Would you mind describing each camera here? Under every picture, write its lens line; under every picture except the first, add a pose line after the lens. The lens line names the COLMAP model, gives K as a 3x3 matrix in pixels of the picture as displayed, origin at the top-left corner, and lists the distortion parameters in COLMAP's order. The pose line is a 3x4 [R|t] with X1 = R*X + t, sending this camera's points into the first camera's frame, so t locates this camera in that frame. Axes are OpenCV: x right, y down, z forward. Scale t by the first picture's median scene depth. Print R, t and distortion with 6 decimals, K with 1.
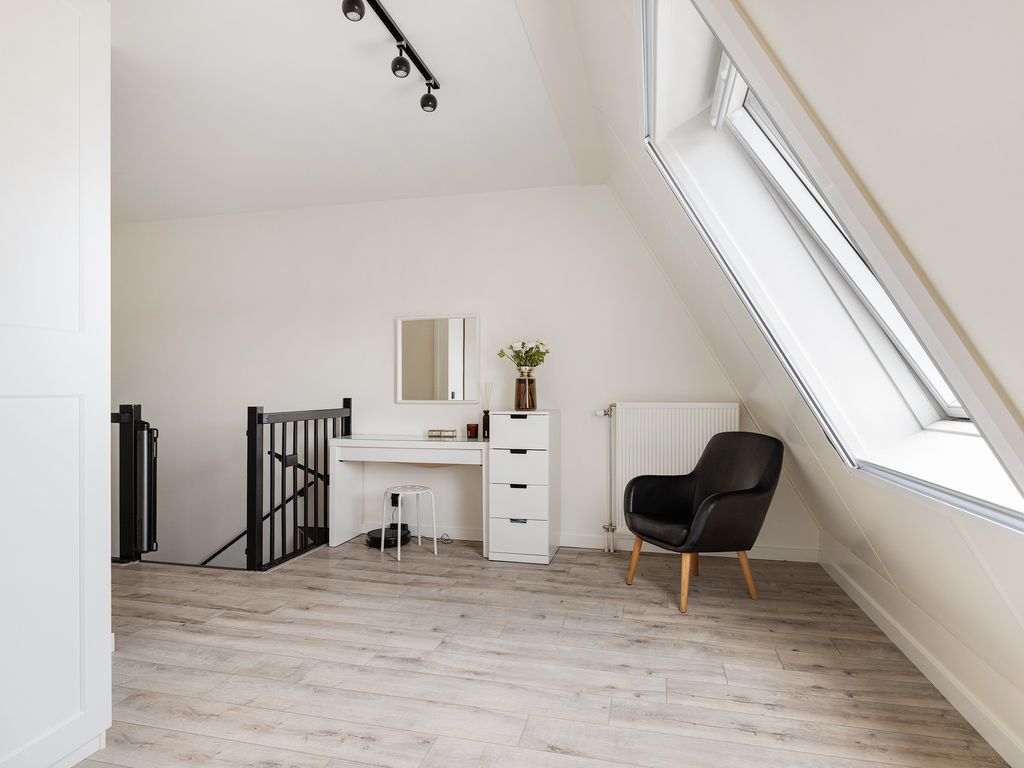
lens RADIAL K [[587.3, 0, 503.7], [0, 587.3, 385.5], [0, 0, 1]] dist [0.000749, 0.000306]
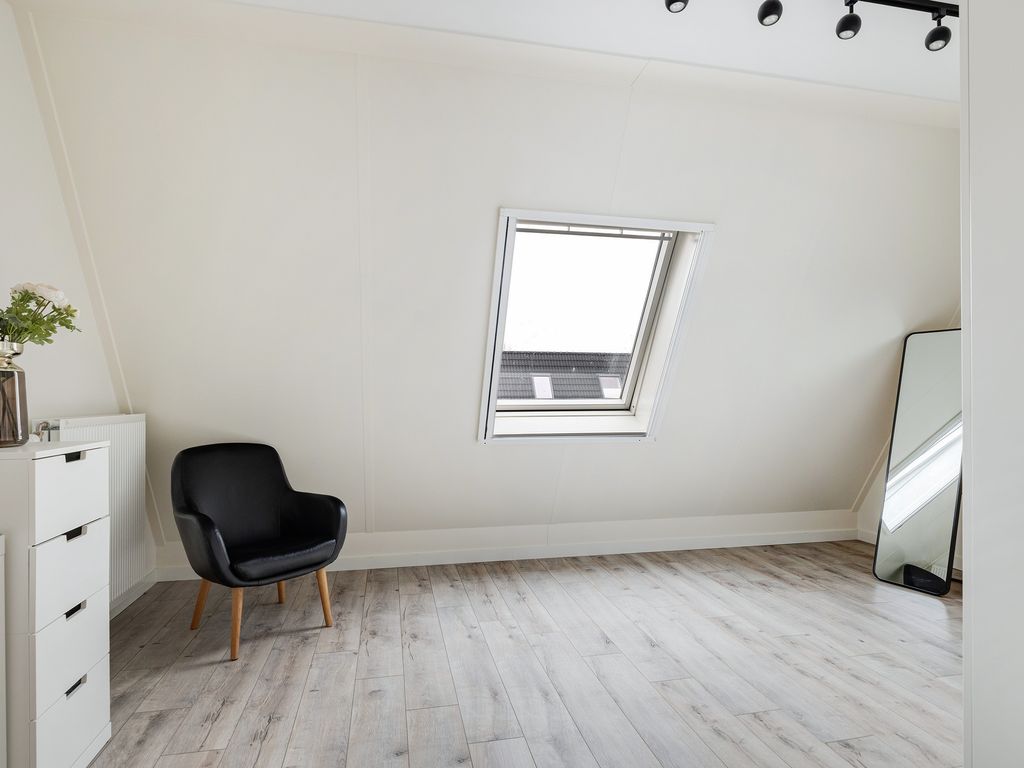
lens RADIAL K [[559.9, 0, 508.7], [0, 559.9, 394.0], [0, 0, 1]] dist [-0.002345, -0.000929]
pose [[-0.450720, 0.005995, 0.892645, -0.584275], [-0.007603, 0.999915, -0.010555, 0.008746], [-0.892633, -0.011544, -0.450637, 1.031185]]
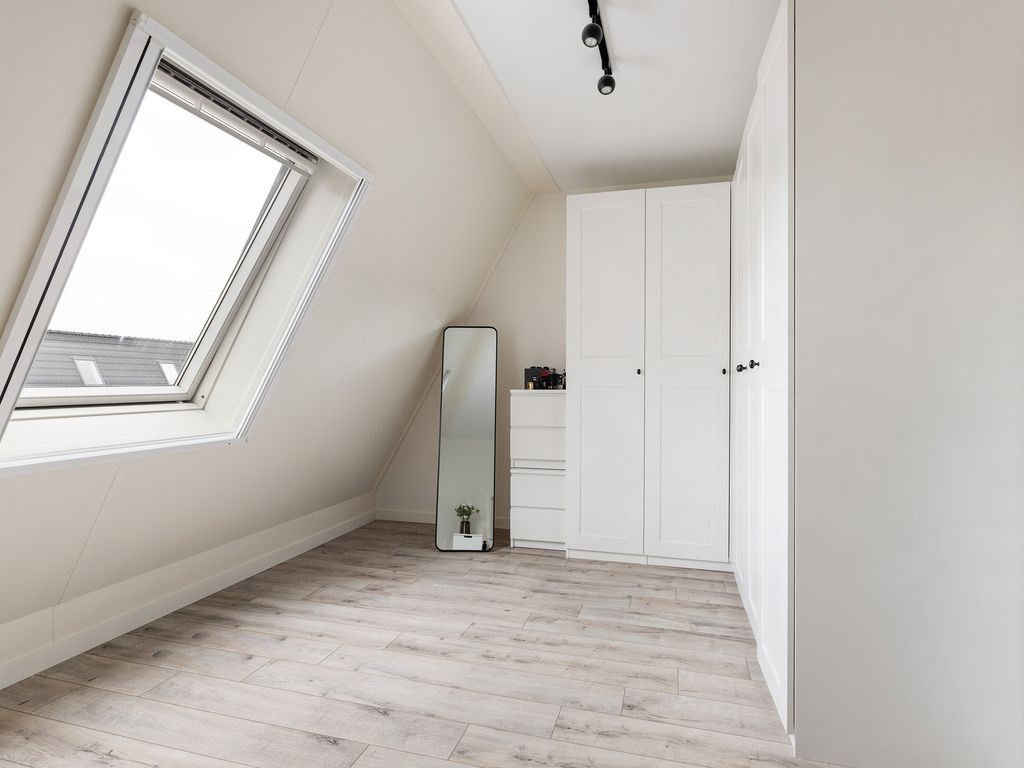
lens RADIAL K [[566.0, 0, 512.0], [0, 566.0, 384.0], [0, 0, 1]] dist [-0.001115, -0.001184]
pose [[-0.999649, -0.001797, 0.026421, -0.134760], [-0.002008, 0.999966, -0.007950, 0.007817], [-0.026406, -0.008000, -0.999619, 1.089133]]
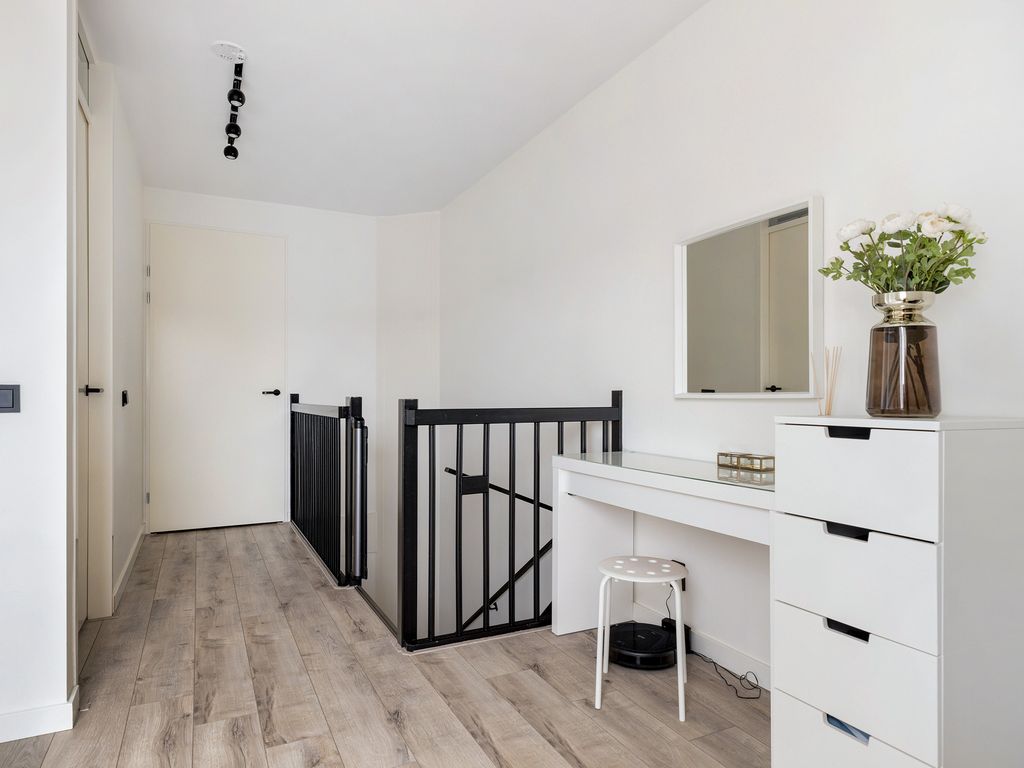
lens RADIAL K [[613.5, 0, 509.1], [0, 613.5, 395.4], [0, 0, 1]] dist [0.001056, -0.000069]
pose [[0.658019, 0.000596, -0.753001, 0.193745], [0.003841, 0.999984, 0.004148, 0.032849], [0.752991, -0.005621, 0.658006, 0.696708]]
